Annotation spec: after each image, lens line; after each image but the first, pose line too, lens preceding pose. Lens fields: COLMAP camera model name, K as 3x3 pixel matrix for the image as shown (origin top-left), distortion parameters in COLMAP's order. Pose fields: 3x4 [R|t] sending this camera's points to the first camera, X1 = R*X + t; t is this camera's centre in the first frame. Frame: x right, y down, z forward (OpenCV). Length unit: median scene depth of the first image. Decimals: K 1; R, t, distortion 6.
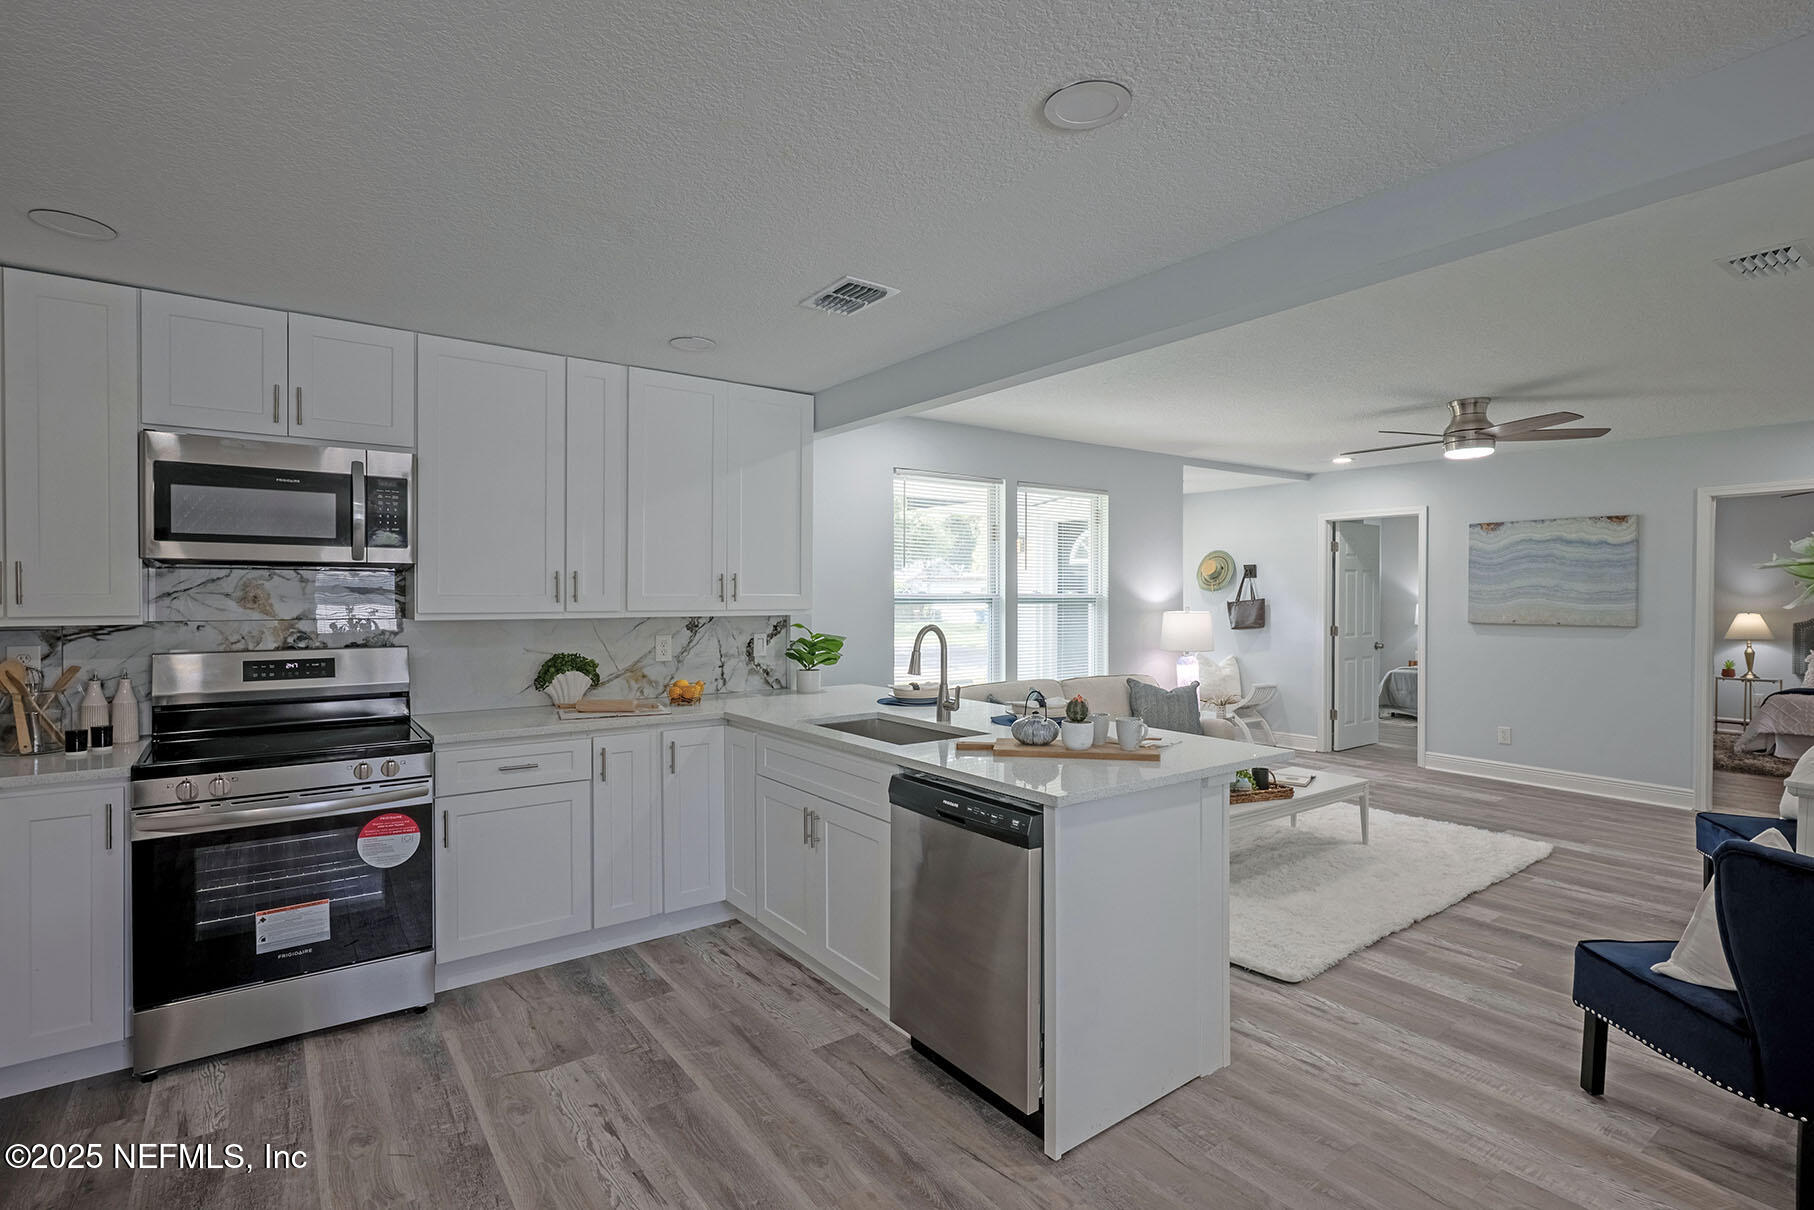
lens RADIAL K [[868.1, 0, 903.4], [0, 868.1, 603.3], [0, 0, 1]] dist [0.002014, 0.001803]
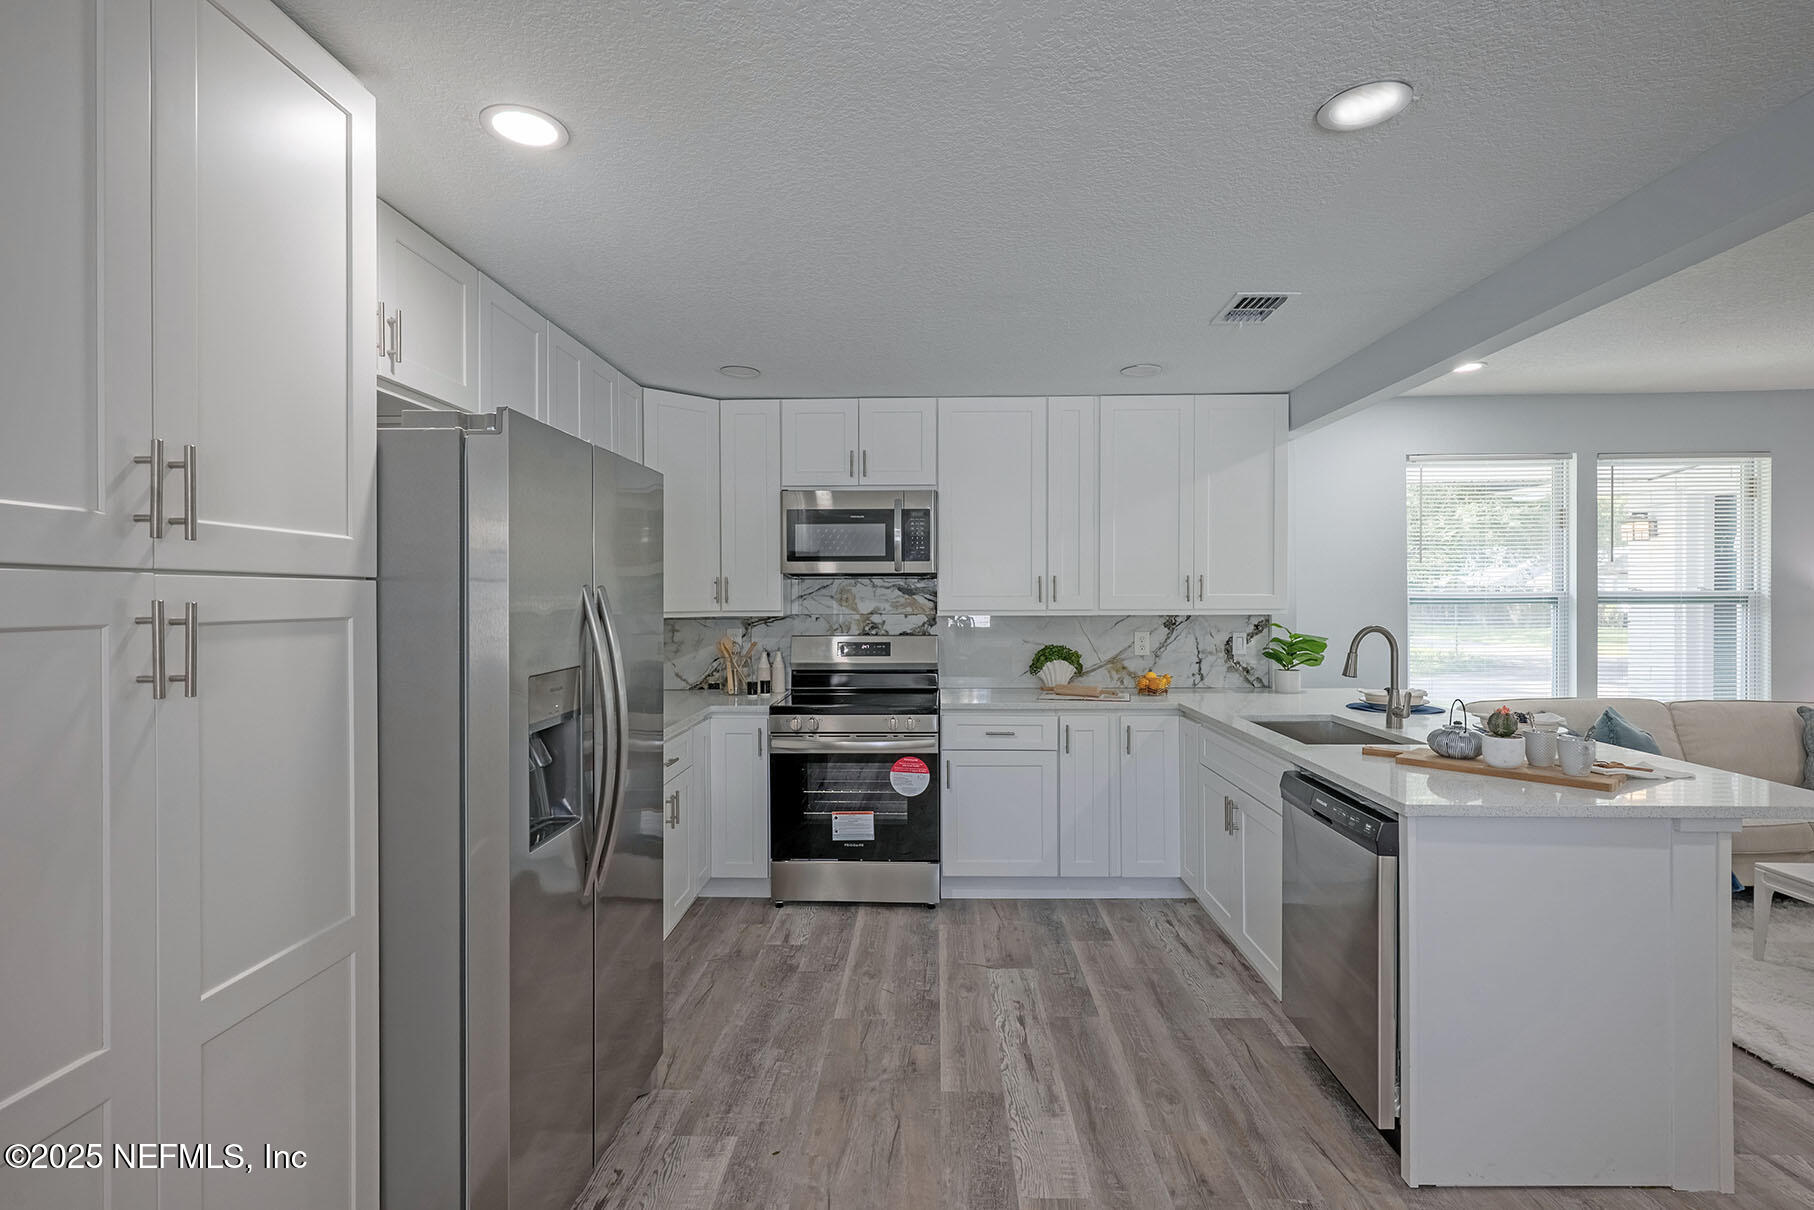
lens RADIAL K [[860.9, 0, 911.9], [0, 860.9, 604.1], [0, 0, 1]] dist [-0.000153, 0.000928]
pose [[0.786128, 0.001815, -0.618062, 0.164954], [-0.000890, 0.999998, 0.001804, -0.000078], [0.618064, -0.000868, 0.786128, -0.041083]]
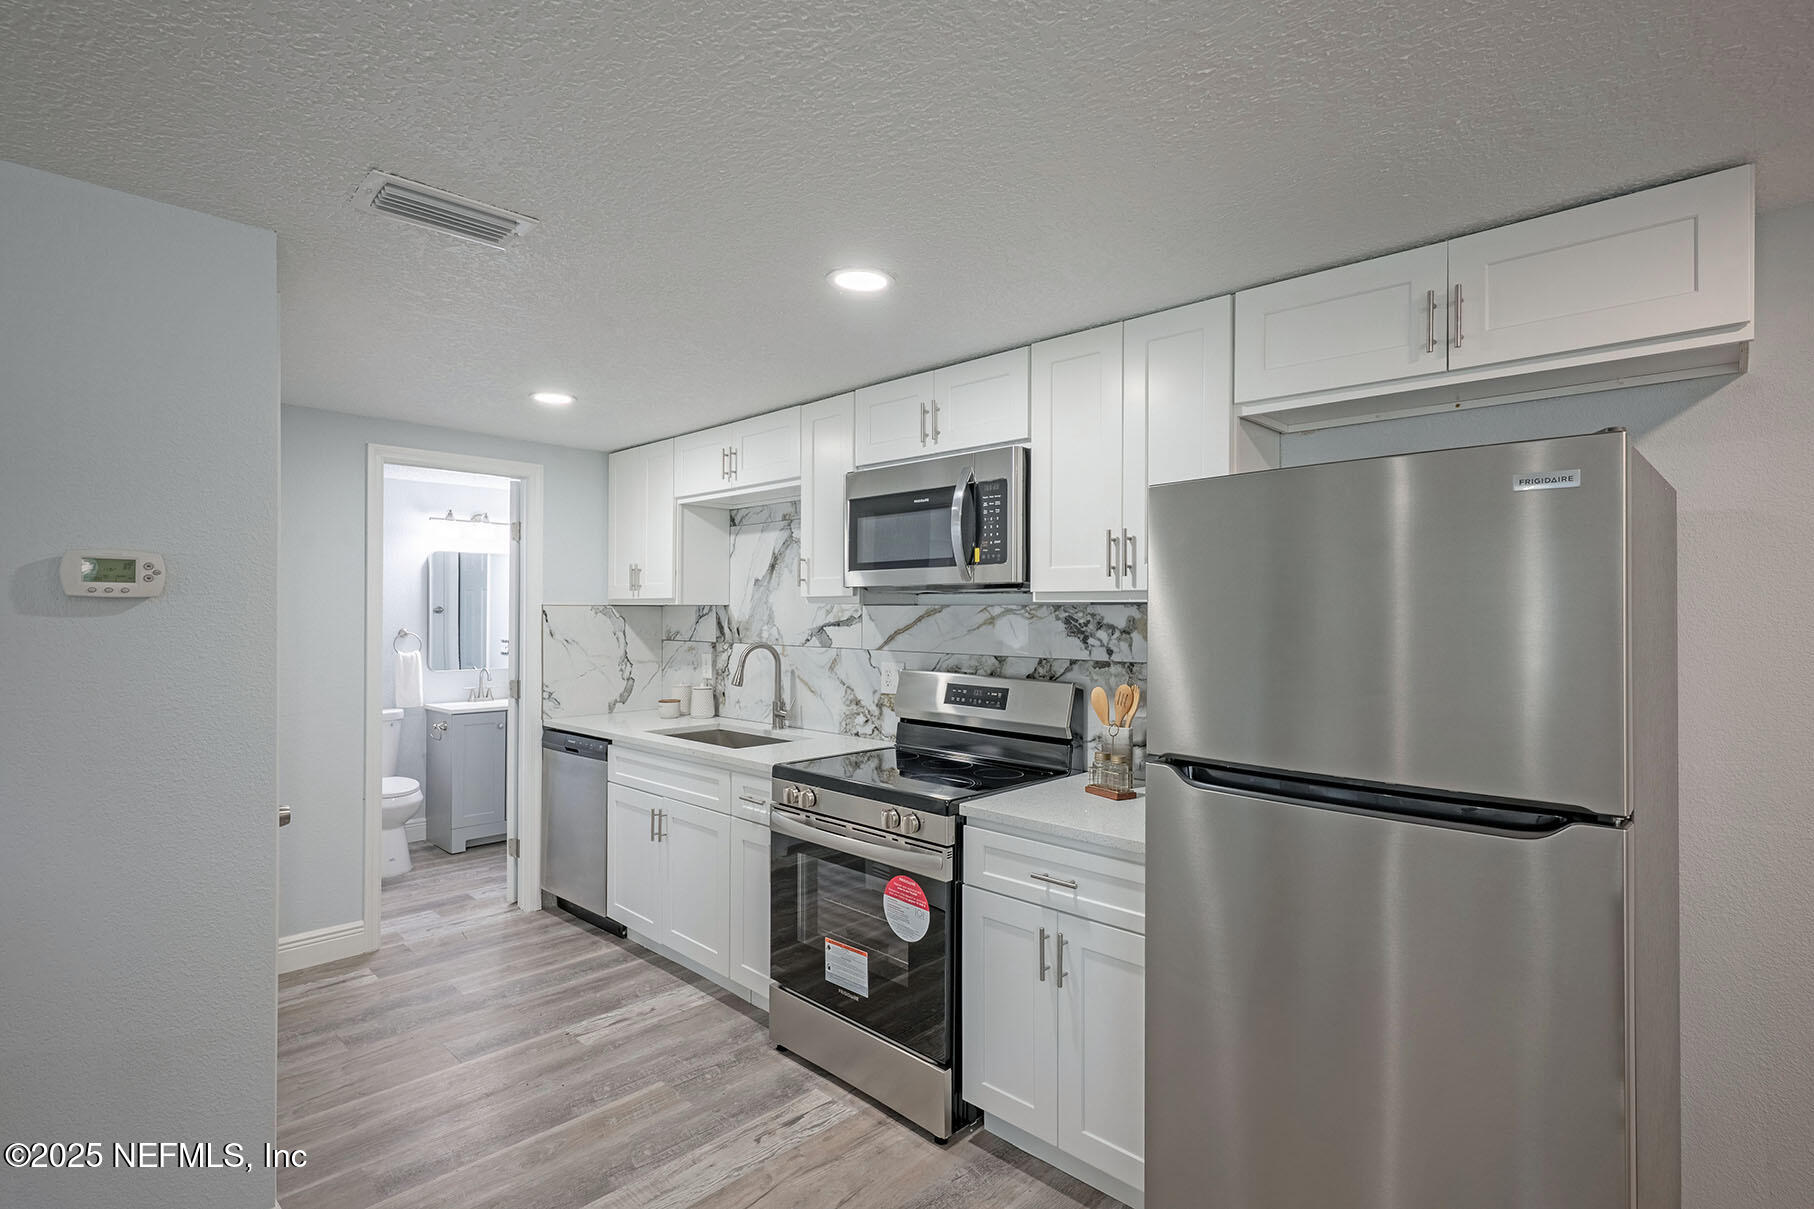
lens RADIAL K [[860.9, 0, 911.9], [0, 860.9, 603.6], [0, 0, 1]] dist [-0.000153, 0.000928]
pose [[0.163098, -0.005529, -0.986594, 0.160966], [-0.014401, 0.999864, -0.007984, -0.013010], [0.986505, 0.015511, 0.162996, 0.578167]]
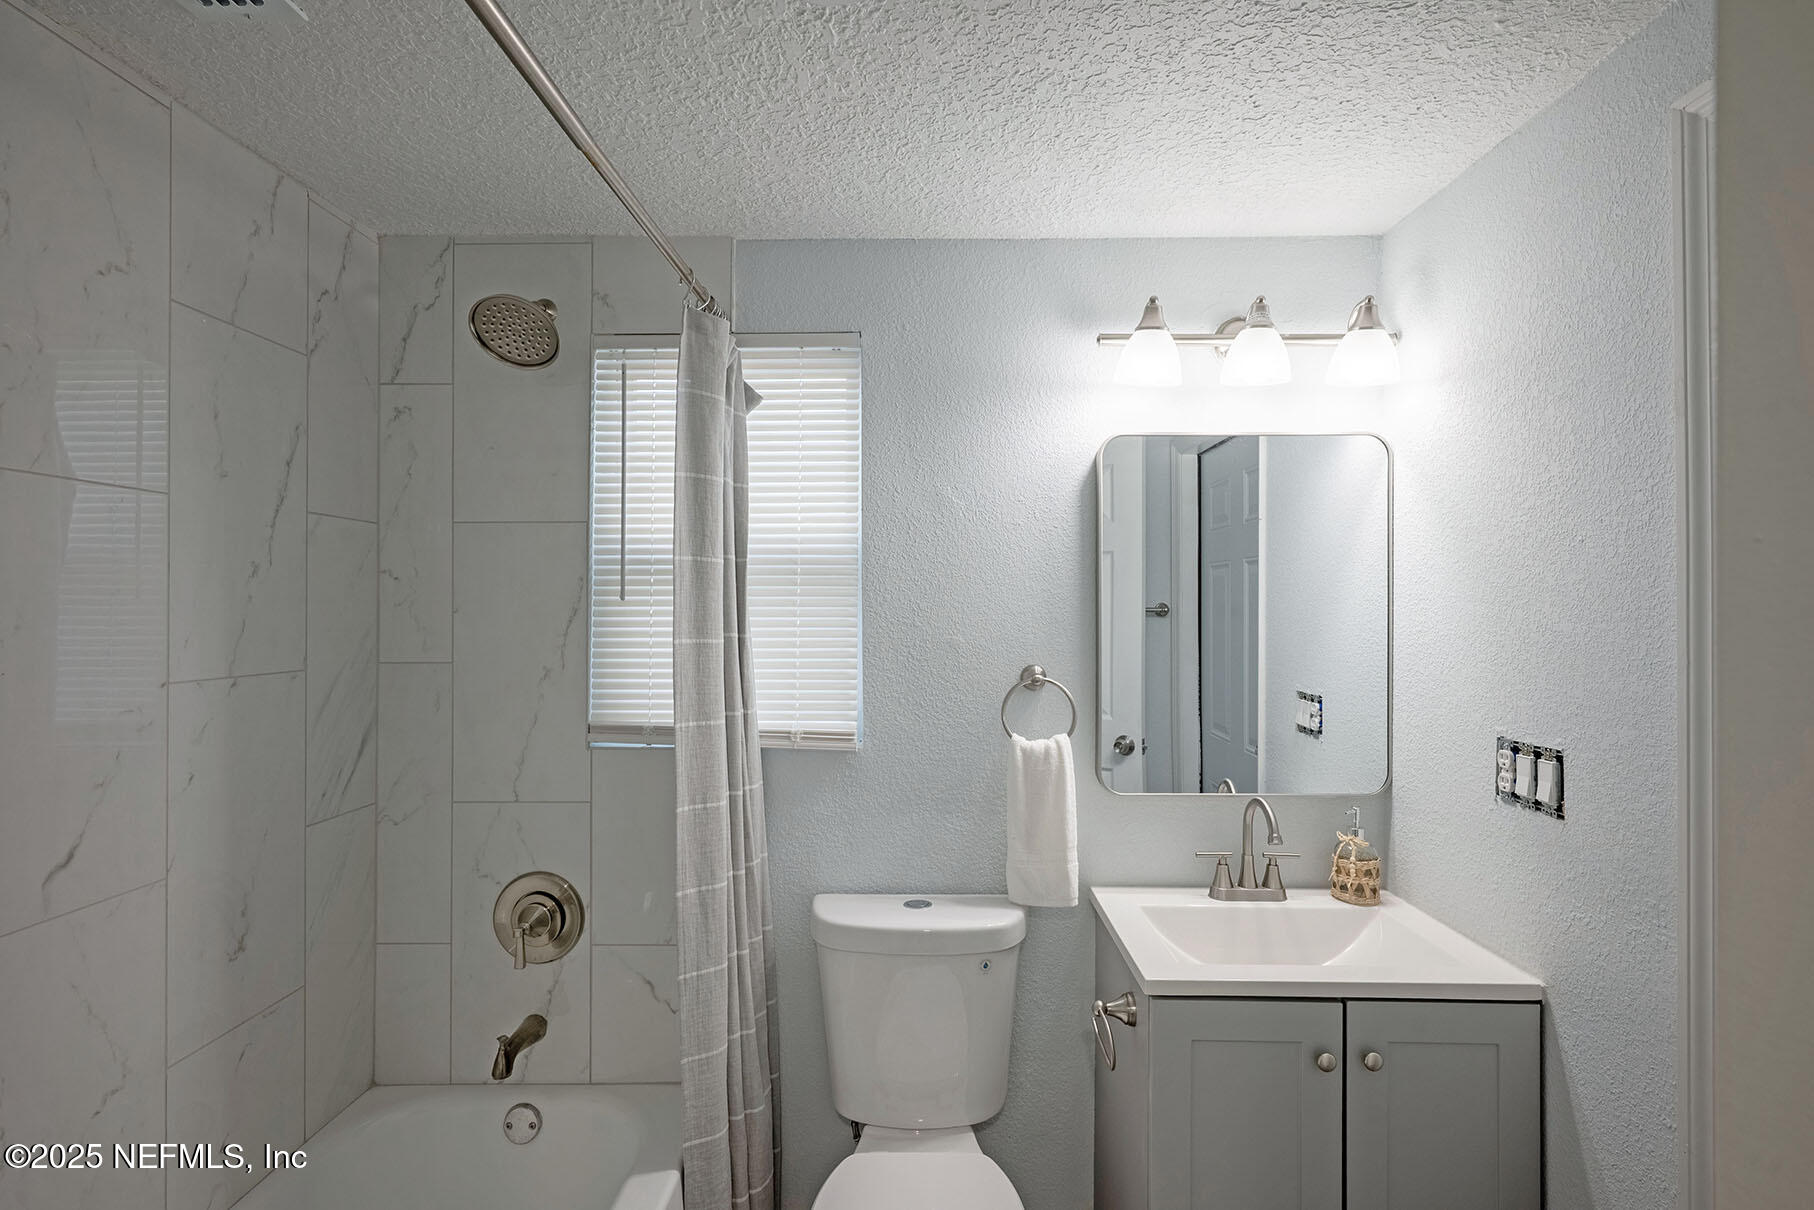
lens RADIAL K [[872.2, 0, 902.0], [0, 872.2, 602.2], [0, 0, 1]] dist [-0.002019, 0.000641]
pose [[-0.618213, -0.006092, -0.785987, -0.812117], [-0.008895, 0.999960, -0.000754, -0.006497], [0.785960, 0.006525, -0.618242, 0.271971]]
